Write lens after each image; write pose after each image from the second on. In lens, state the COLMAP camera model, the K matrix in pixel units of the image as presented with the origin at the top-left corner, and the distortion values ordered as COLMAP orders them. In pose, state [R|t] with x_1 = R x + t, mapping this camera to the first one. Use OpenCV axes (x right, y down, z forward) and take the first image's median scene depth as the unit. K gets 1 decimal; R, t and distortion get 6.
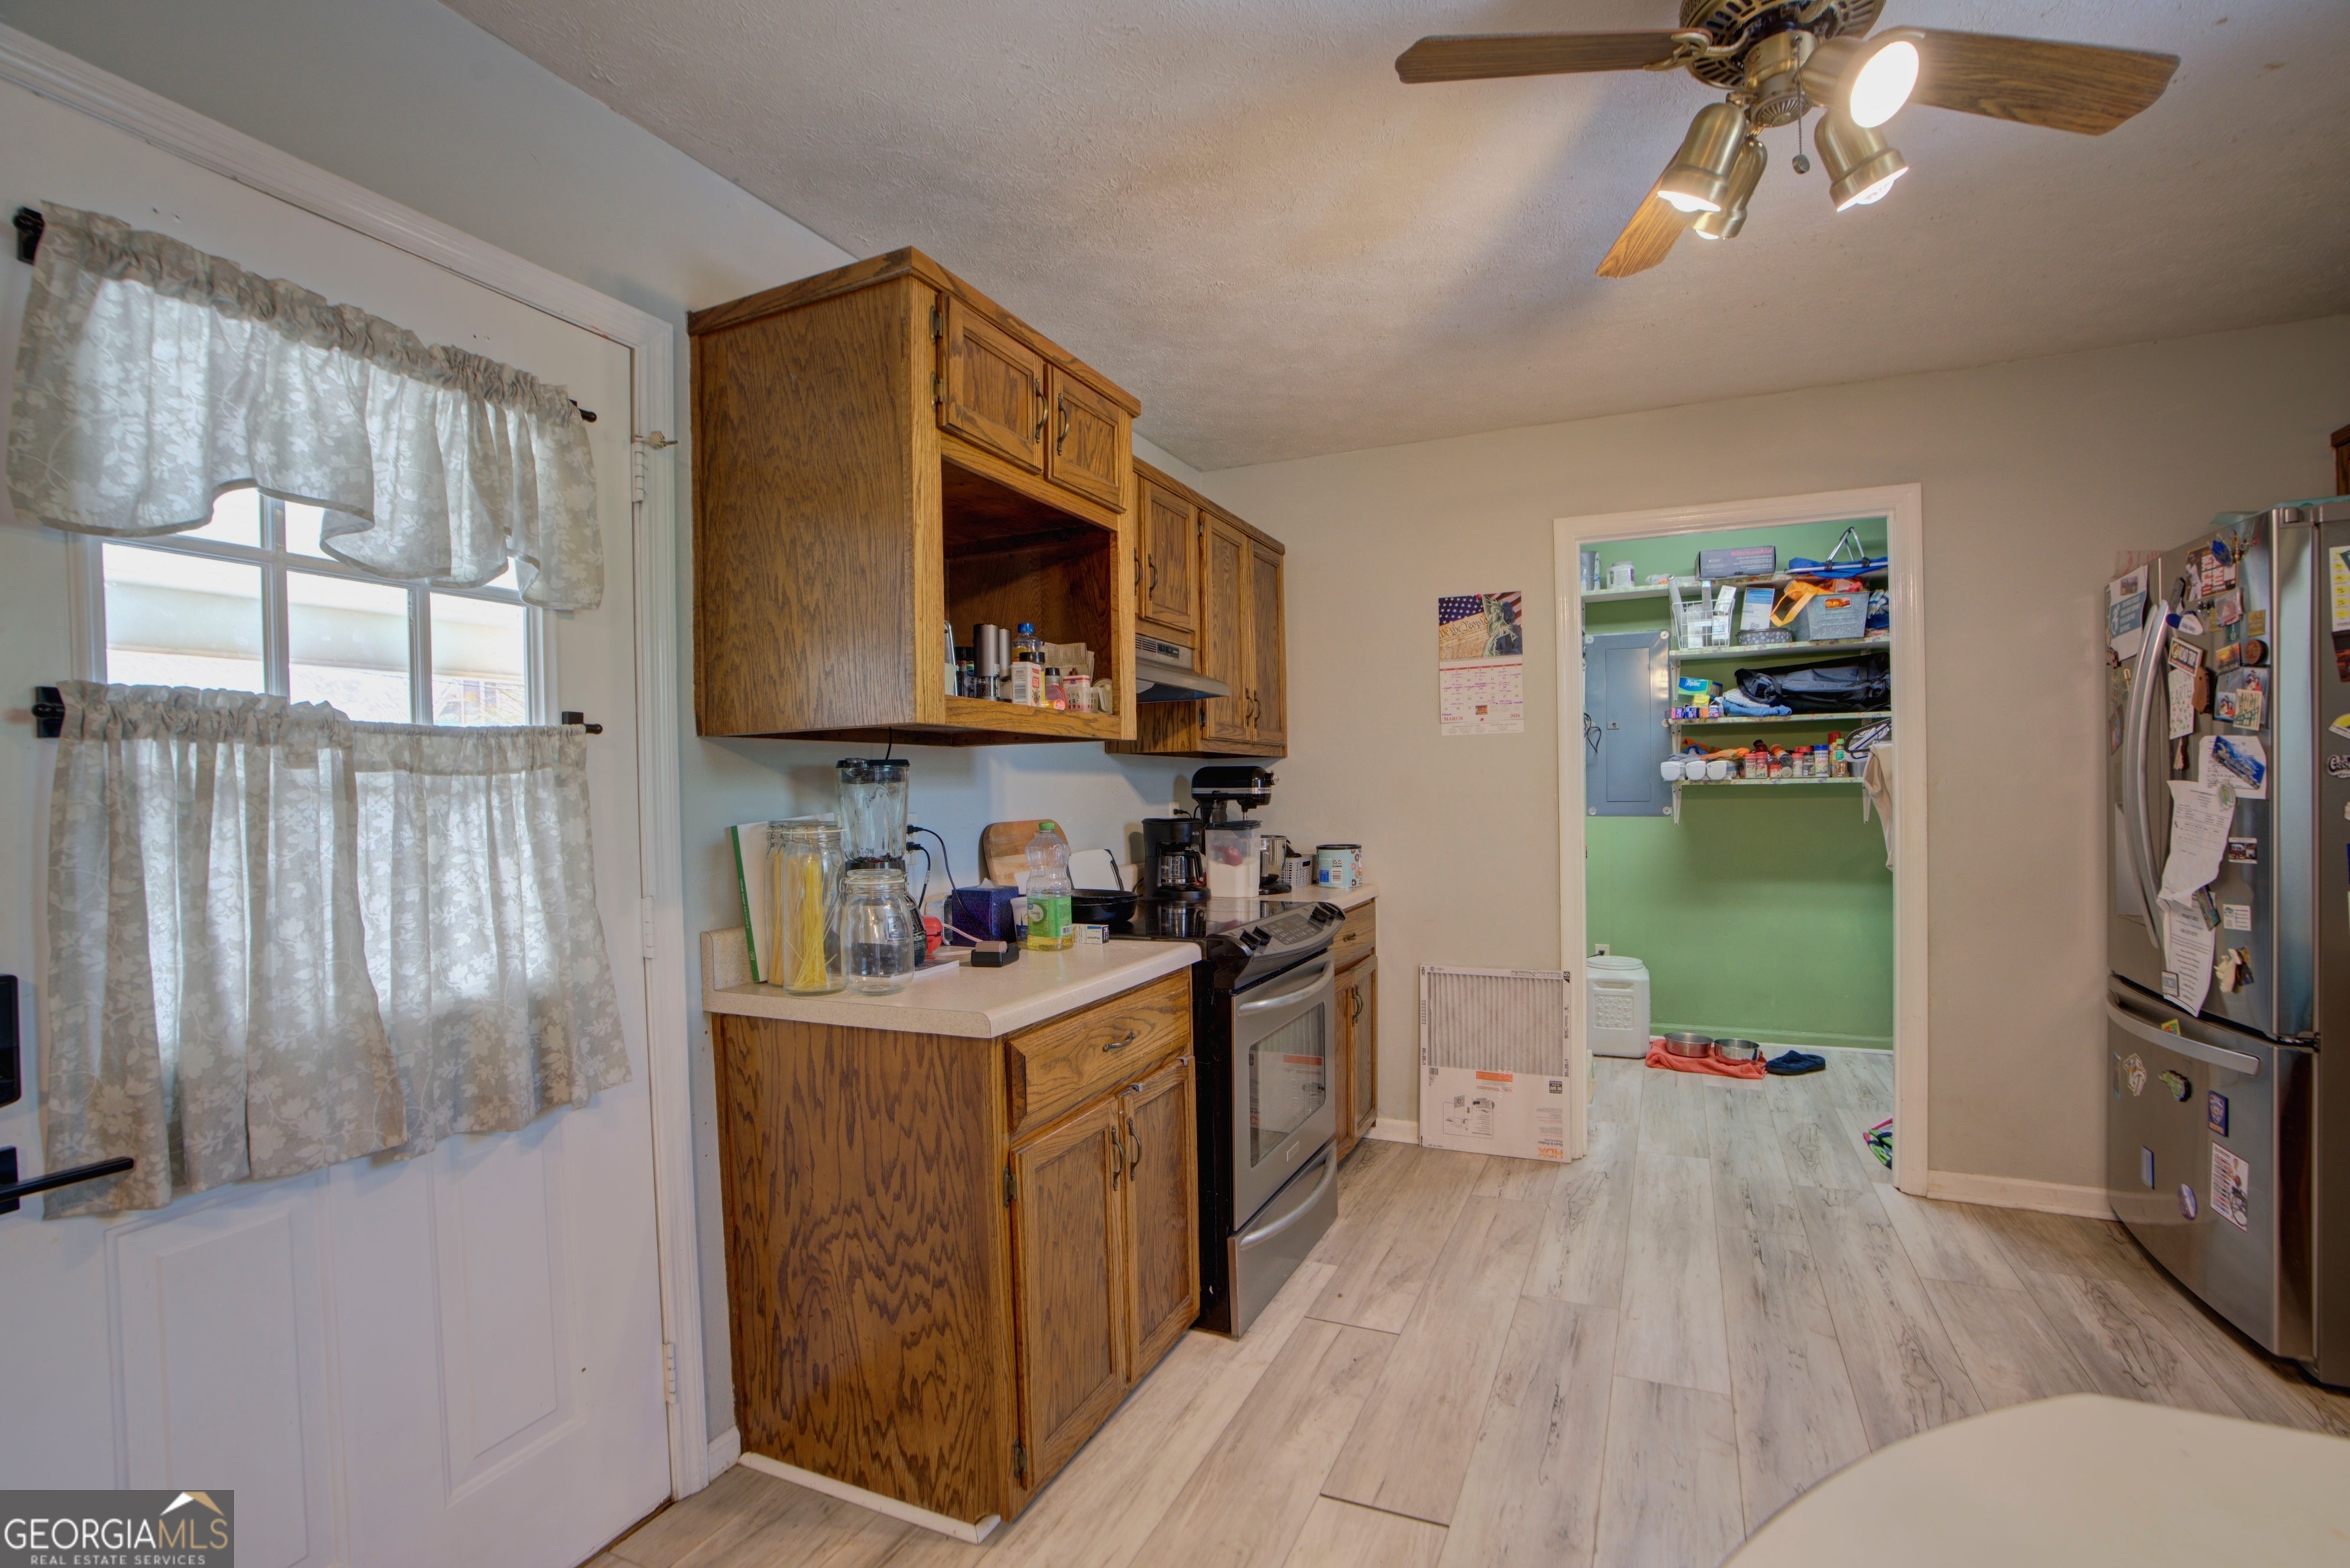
lens RADIAL K [[1087.0, 0, 1183.4], [0, 1087.0, 805.6], [0, 0, 1]] dist [-0.063029, 0.023186]
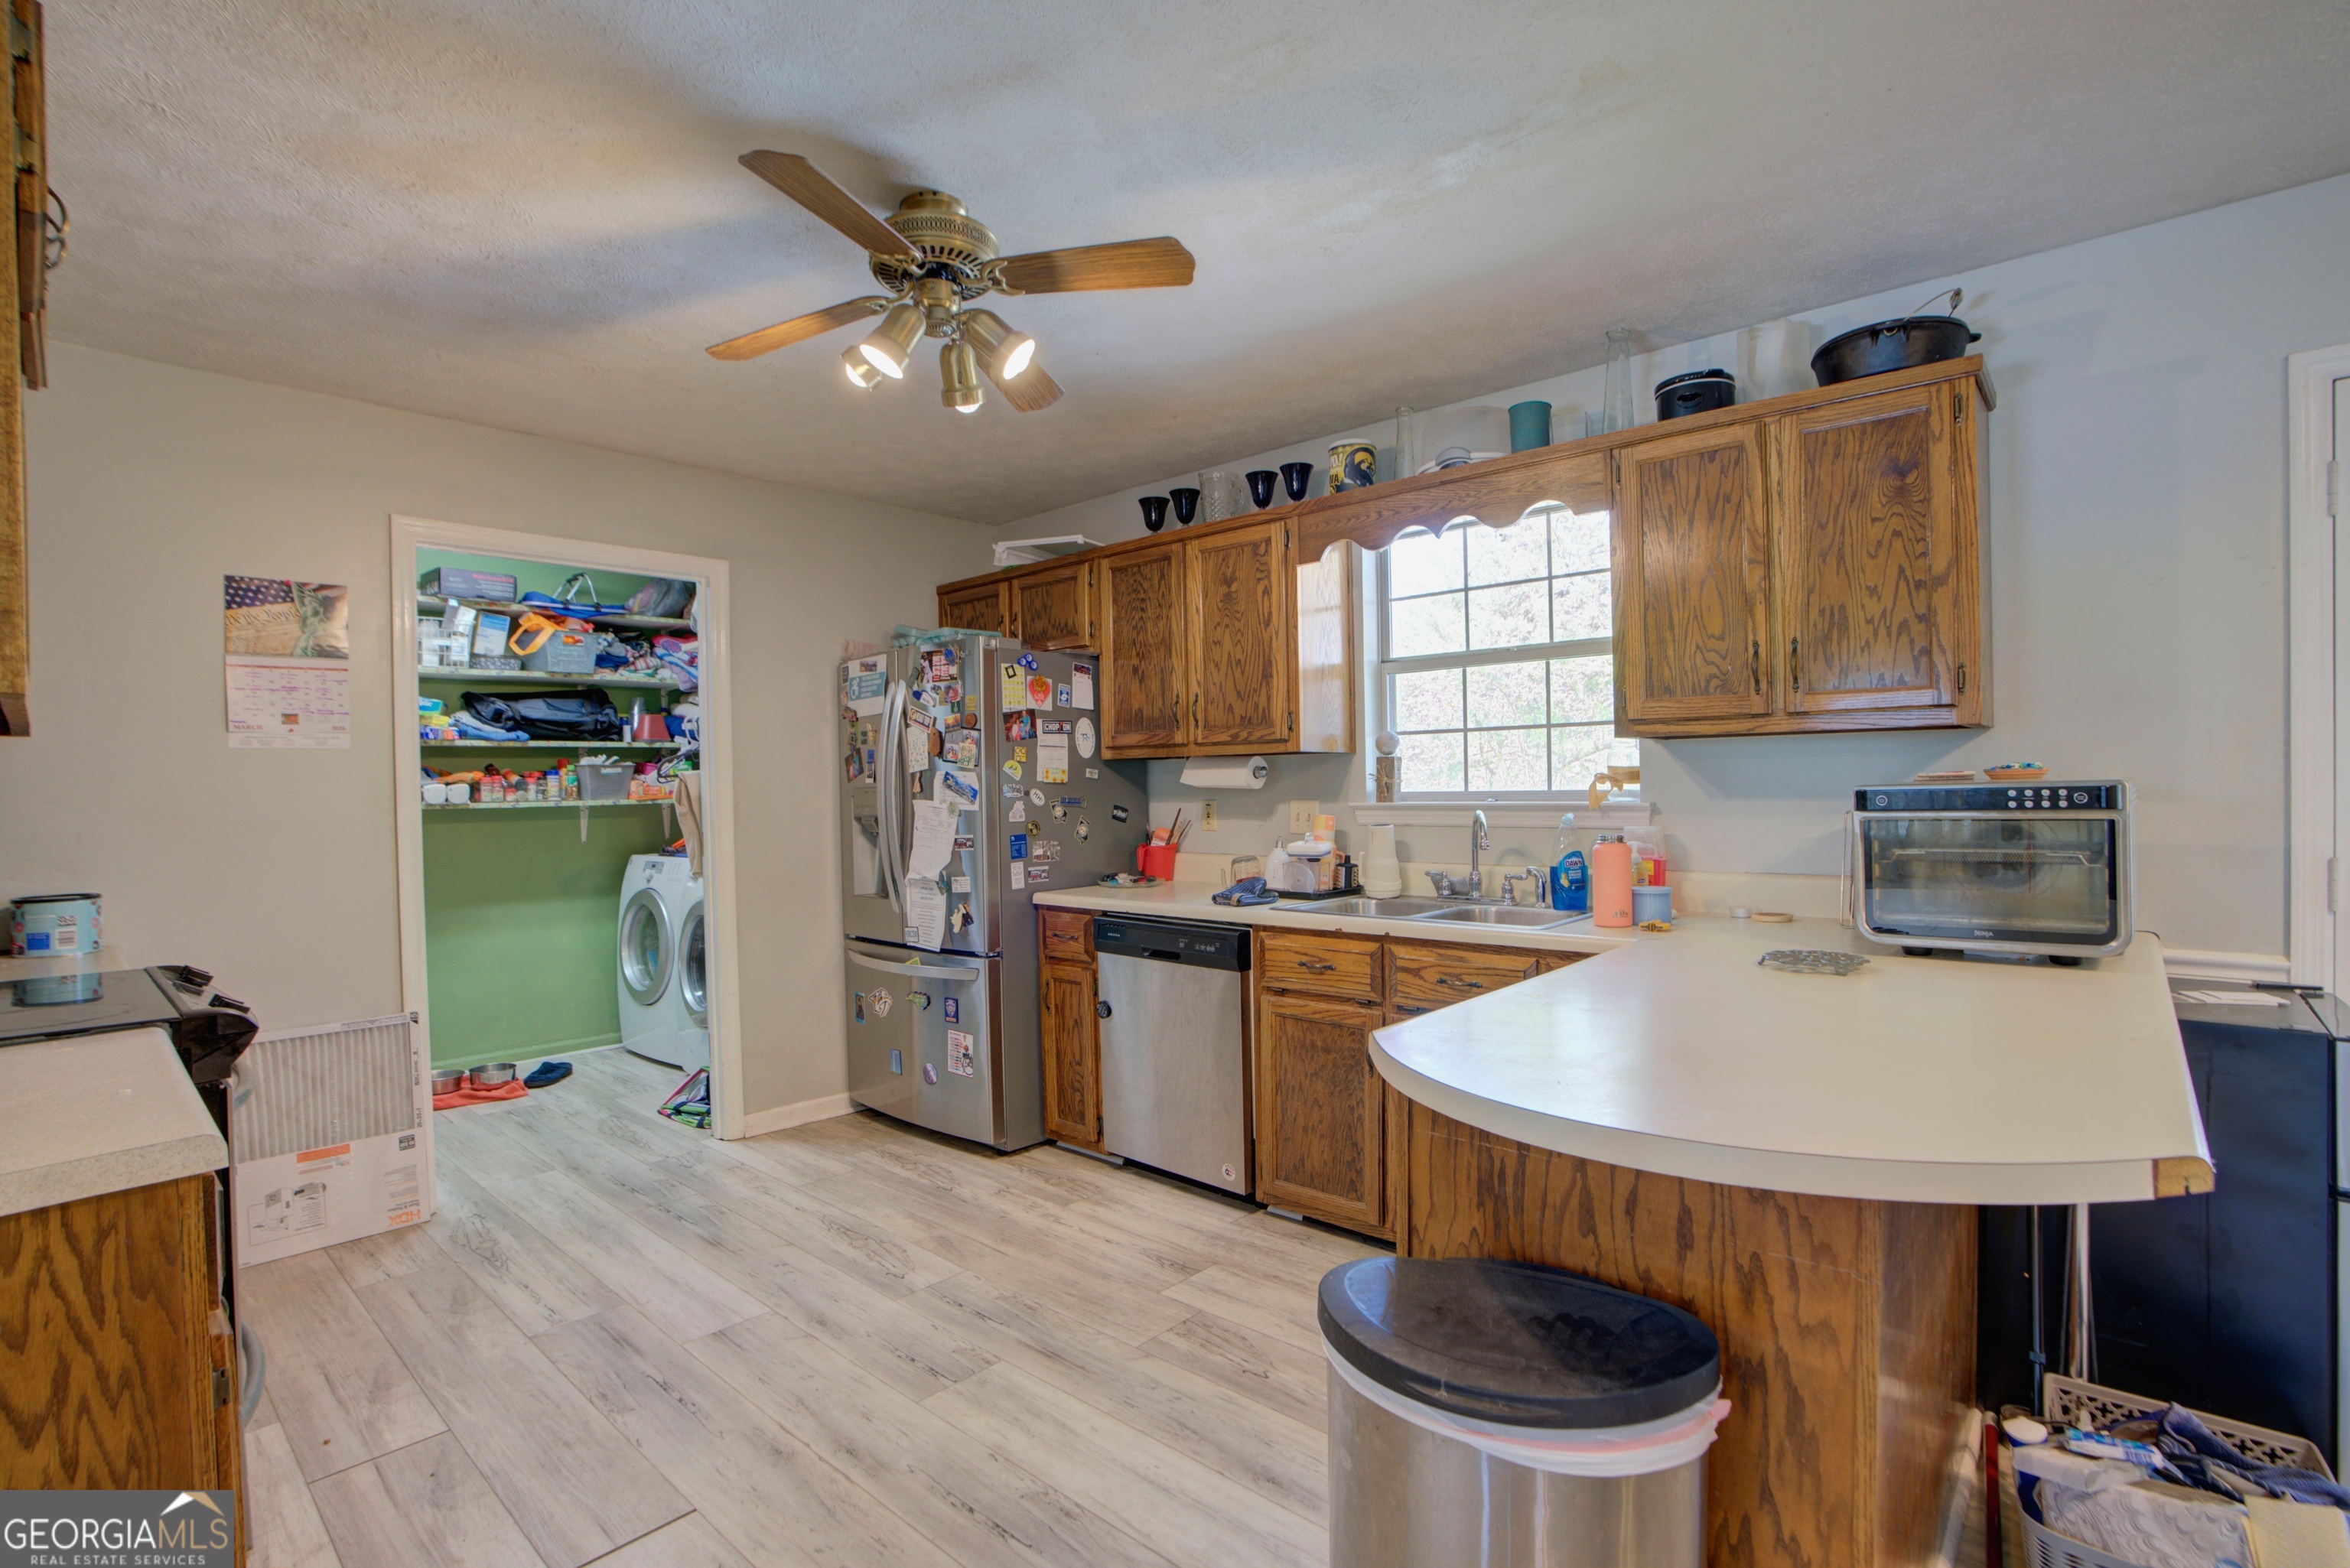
lens RADIAL K [[1087.0, 0, 1183.4], [0, 1087.0, 805.6], [0, 0, 1]] dist [-0.063029, 0.023186]
pose [[0.303689, -0.003621, 0.952764, -0.297523], [0.029059, 0.999563, -0.005464, 0.003000], [-0.952328, 0.029346, 0.303661, 0.102717]]
